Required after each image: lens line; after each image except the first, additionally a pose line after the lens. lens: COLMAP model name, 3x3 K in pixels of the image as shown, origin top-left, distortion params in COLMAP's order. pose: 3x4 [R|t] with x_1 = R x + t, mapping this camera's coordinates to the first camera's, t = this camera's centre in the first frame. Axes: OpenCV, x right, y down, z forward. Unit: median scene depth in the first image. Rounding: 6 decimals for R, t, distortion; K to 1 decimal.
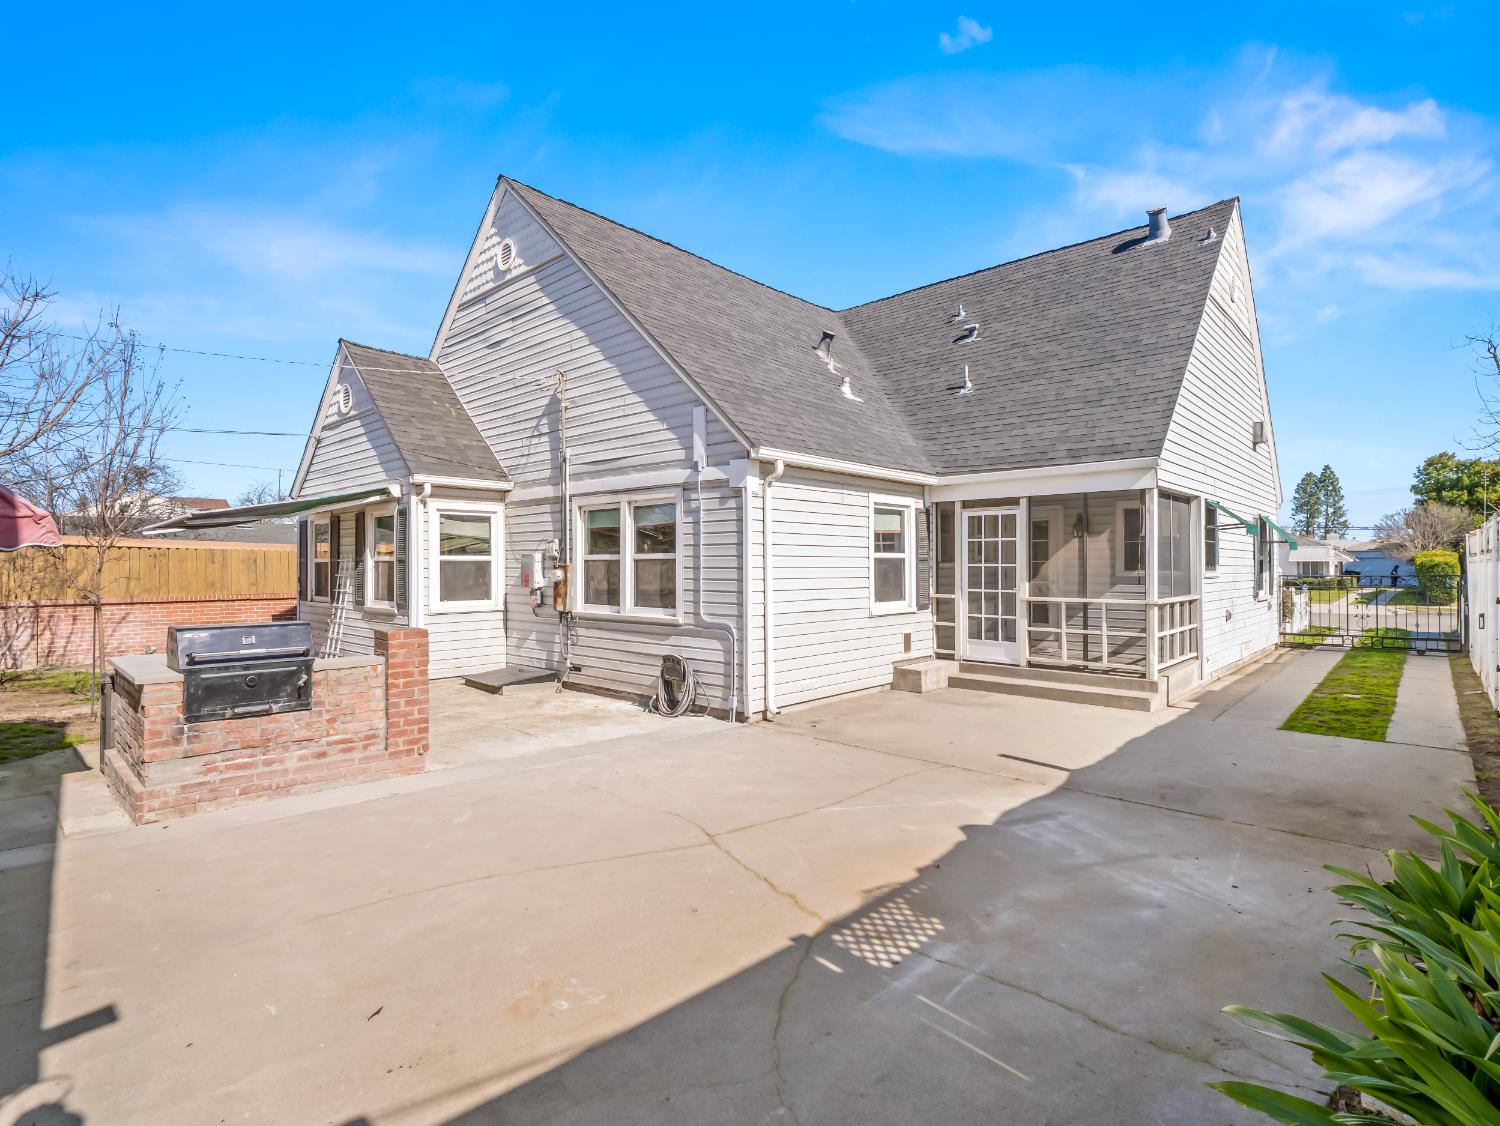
lens RADIAL K [[751.8, 0, 750.0], [0, 751.8, 563.0], [0, 0, 1]] dist [0.000028, -0.000004]
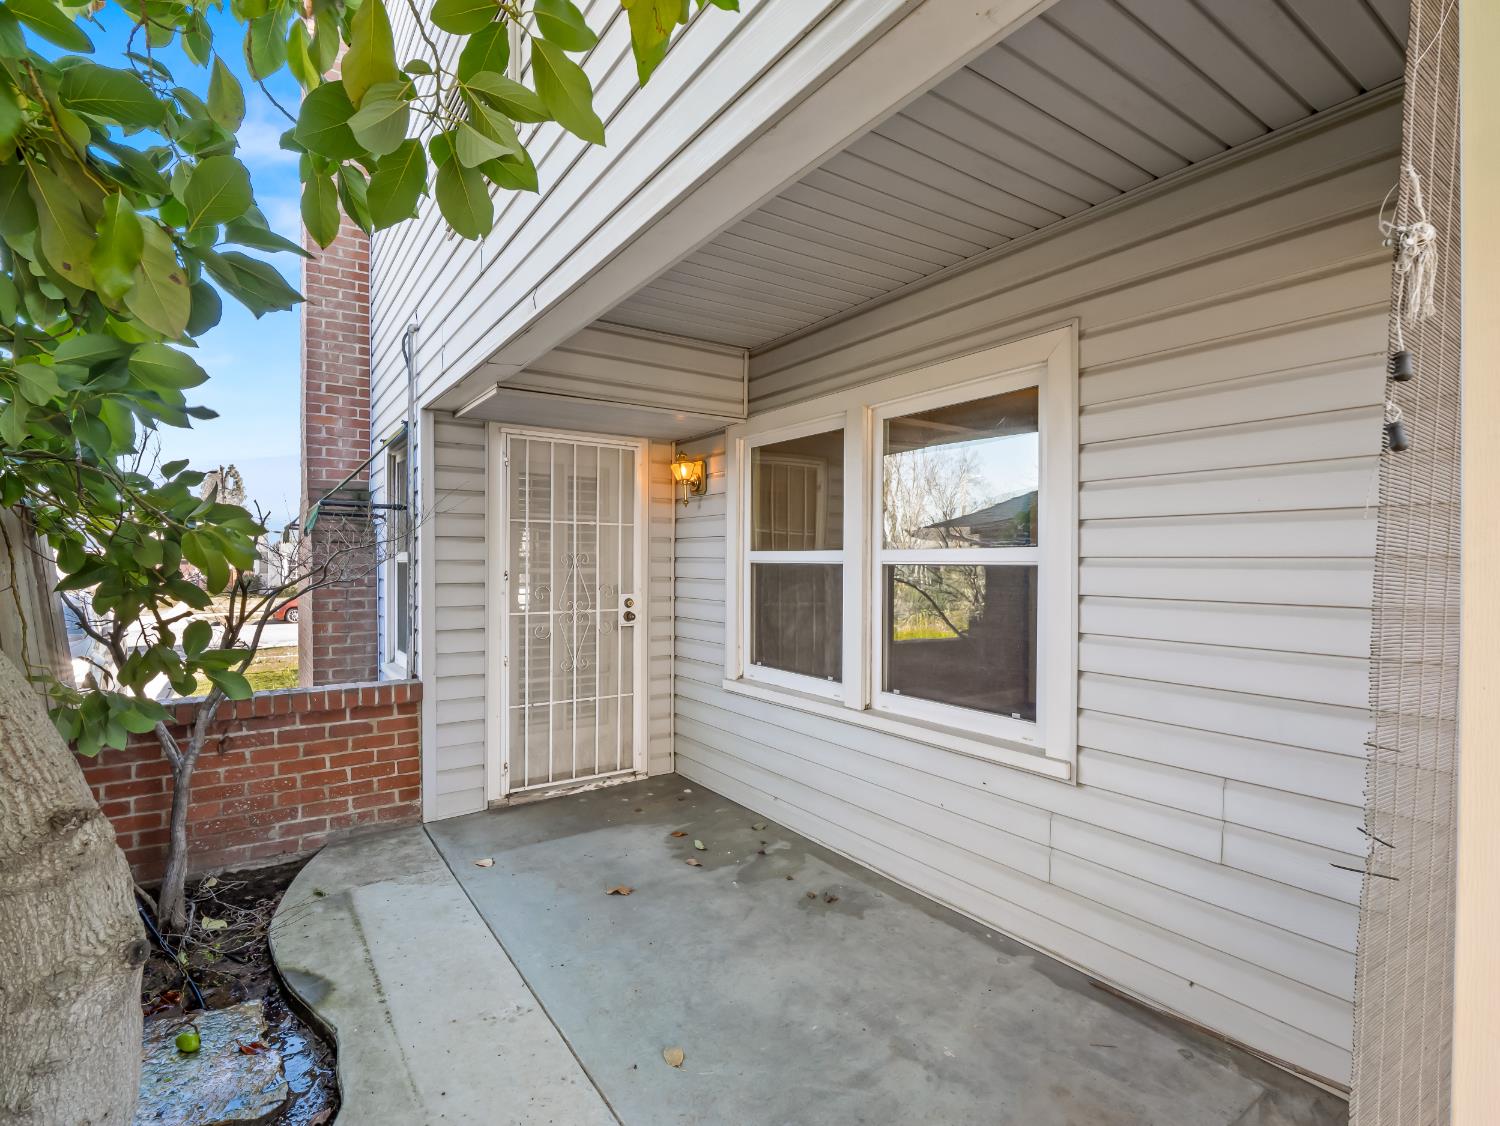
lens RADIAL K [[730.8, 0, 750.0], [0, 730.8, 563.0], [0, 0, 1]] dist [0.000015, -0.000004]
pose [[-0.217731, 0.000560, -0.976009, 0.563203], [0.003510, 0.999994, -0.000209, -0.007232], [0.976003, -0.003471, -0.217731, 1.041197]]
